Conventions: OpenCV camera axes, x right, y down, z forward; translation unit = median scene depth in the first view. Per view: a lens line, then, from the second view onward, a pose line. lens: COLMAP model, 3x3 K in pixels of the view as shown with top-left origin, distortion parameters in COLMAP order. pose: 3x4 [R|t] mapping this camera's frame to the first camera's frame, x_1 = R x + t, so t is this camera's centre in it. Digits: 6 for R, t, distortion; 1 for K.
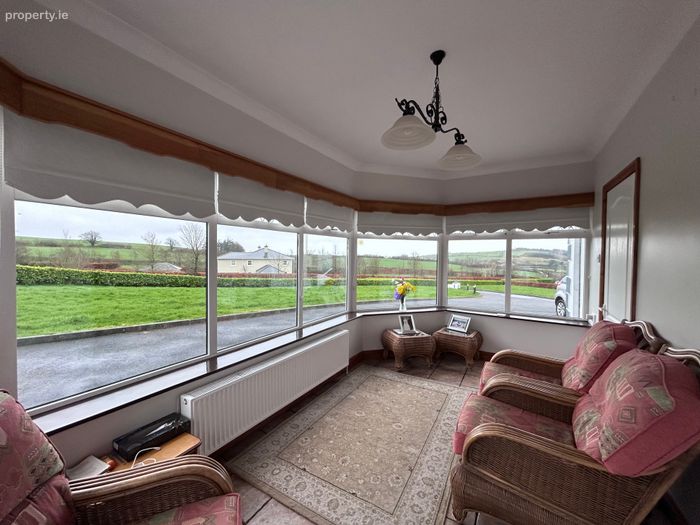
lens RADIAL K [[280.3, 0, 349.3], [0, 280.3, 261.1], [0, 0, 1]] dist [0.001480, -0.000008]
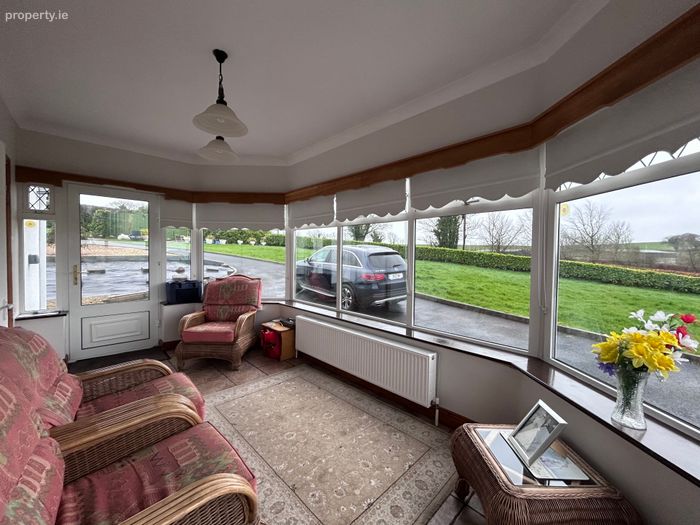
lens RADIAL K [[280.3, 0, 348.7], [0, 280.3, 263.7], [0, 0, 1]] dist [0.001480, -0.000008]
pose [[-0.265831, 0.019636, -0.963820, 0.576850], [-0.034376, 0.998964, 0.029833, 0.014728], [0.963407, 0.041063, -0.264880, 0.831765]]
